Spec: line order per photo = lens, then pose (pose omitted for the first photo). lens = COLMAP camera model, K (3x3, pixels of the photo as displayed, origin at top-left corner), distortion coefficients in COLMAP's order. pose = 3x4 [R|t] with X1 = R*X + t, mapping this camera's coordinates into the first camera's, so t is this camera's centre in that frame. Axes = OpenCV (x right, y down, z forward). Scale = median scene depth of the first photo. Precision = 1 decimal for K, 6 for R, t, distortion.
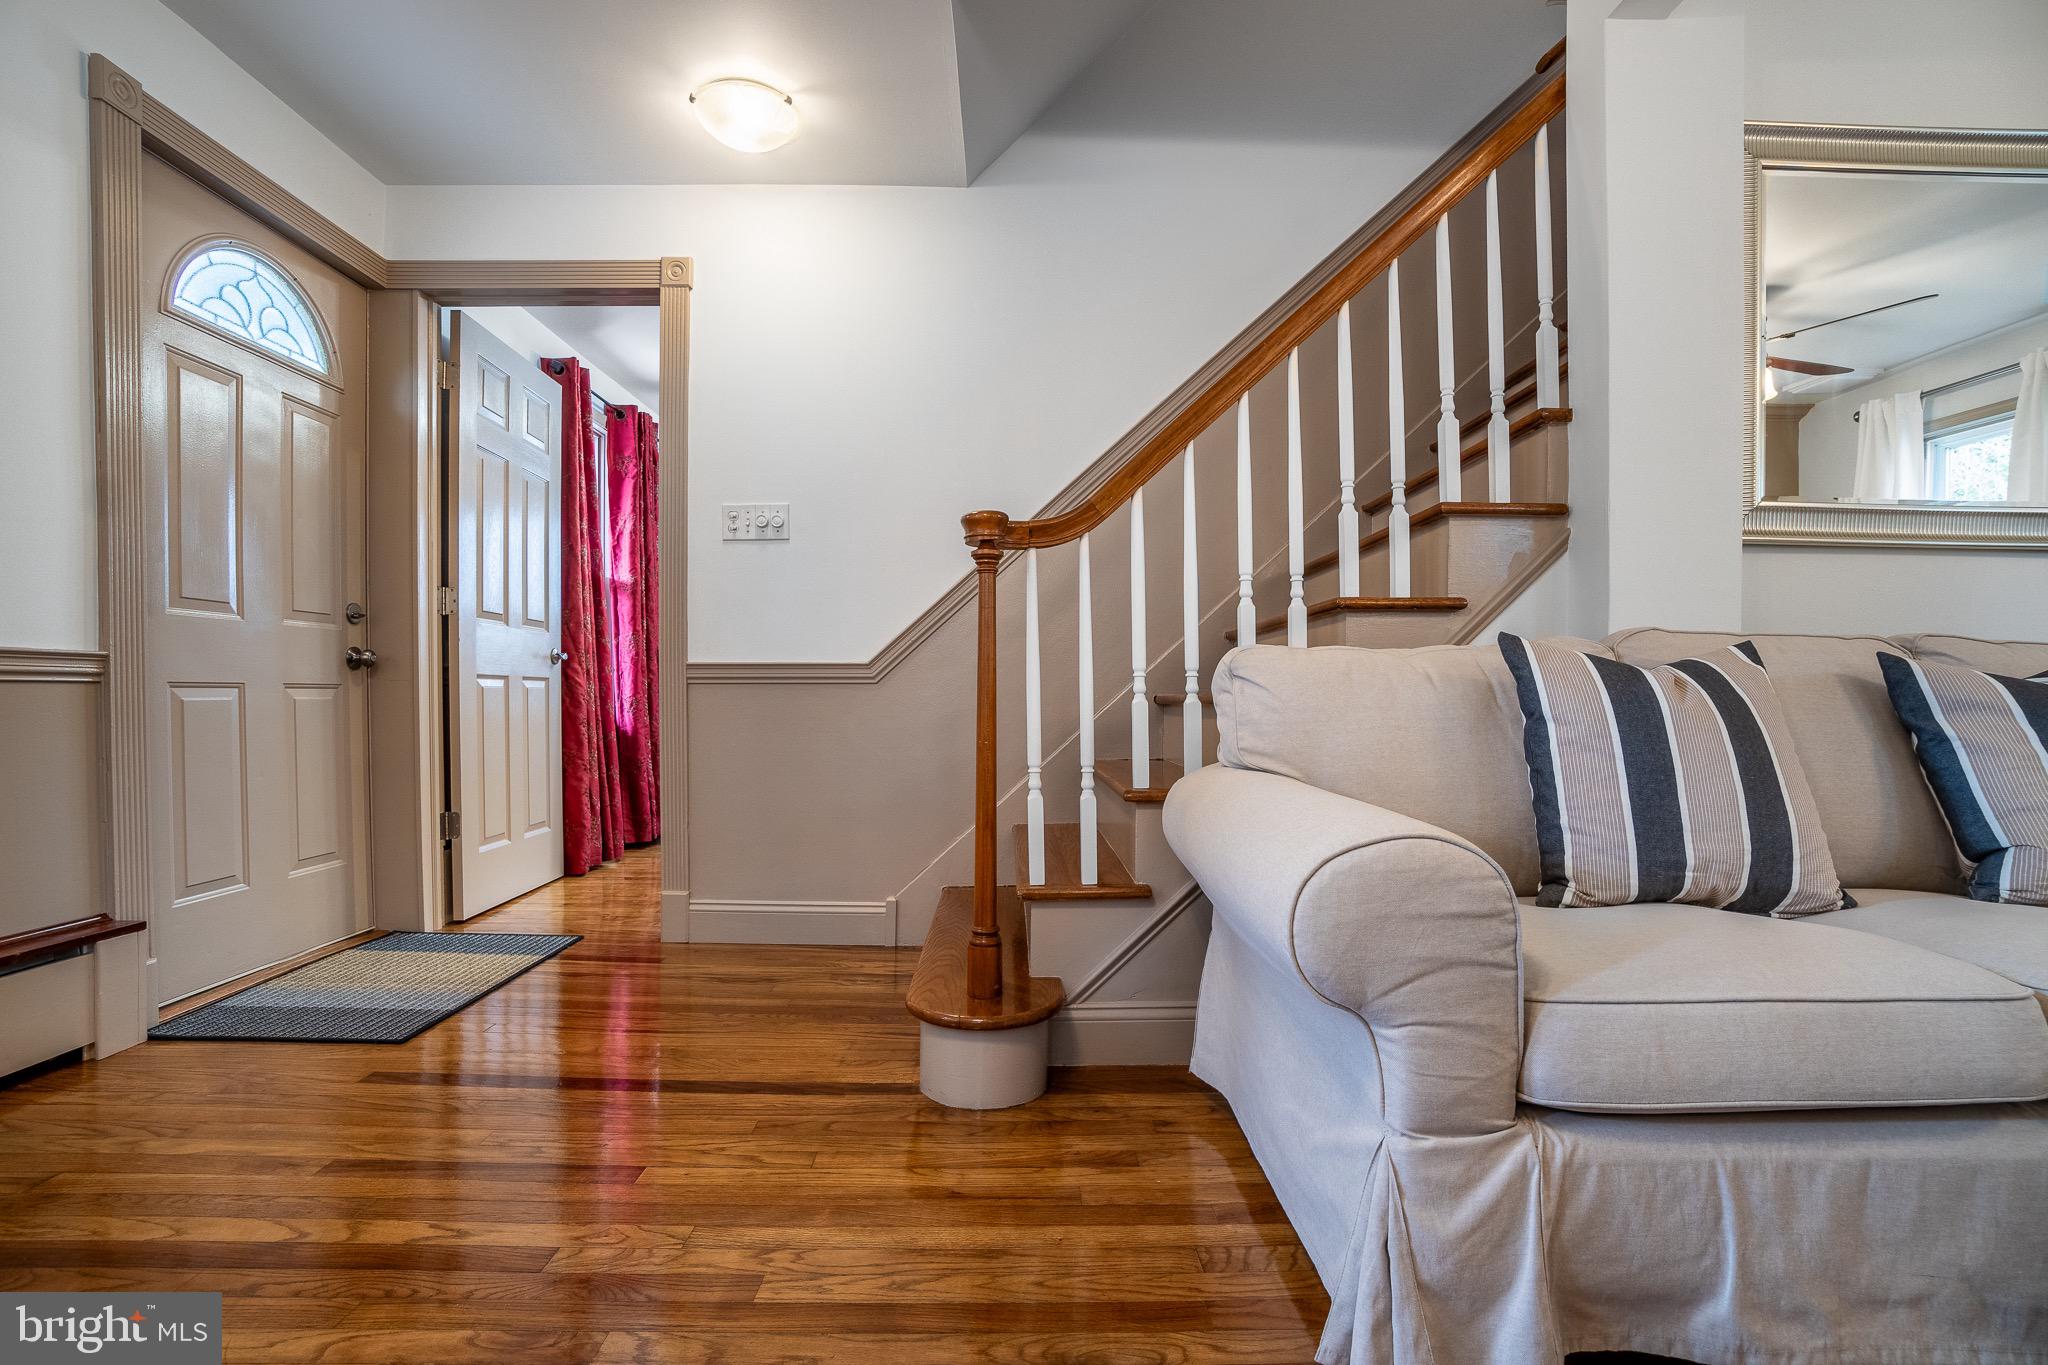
lens RADIAL K [[927.7, 0, 991.6], [0, 927.7, 694.0], [0, 0, 1]] dist [-0.043915, 0.008758]
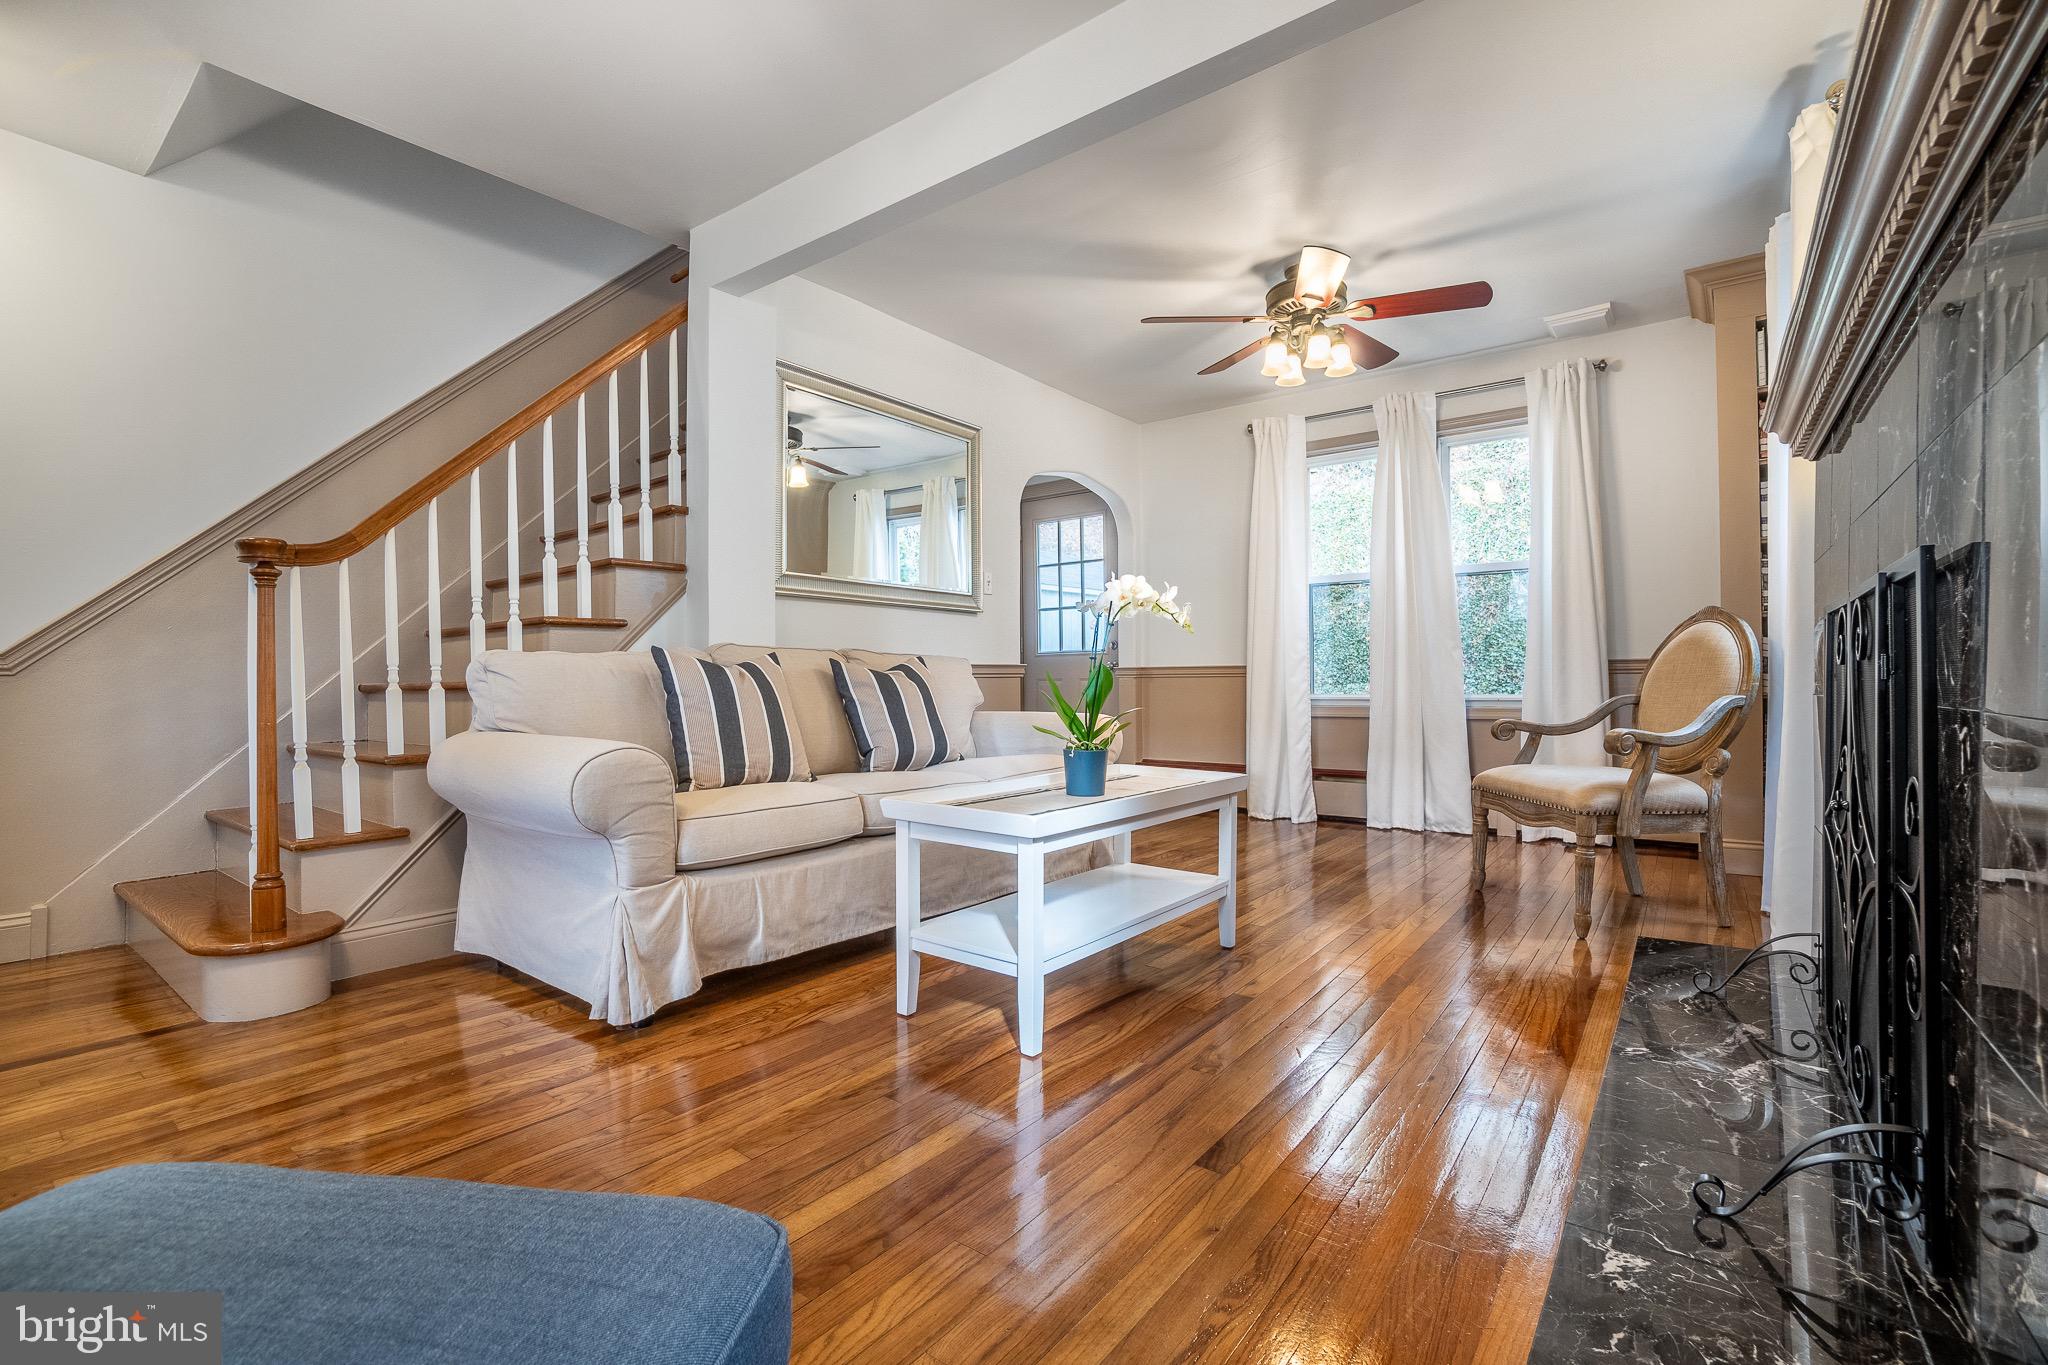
lens RADIAL K [[927.7, 0, 1028.0], [0, 927.7, 694.3], [0, 0, 1]] dist [-0.043915, 0.008758]
pose [[0.600791, -0.020930, 0.799132, -0.368967], [0.008002, 0.999765, 0.020169, -0.003989], [-0.799366, -0.005723, 0.600817, -0.551220]]
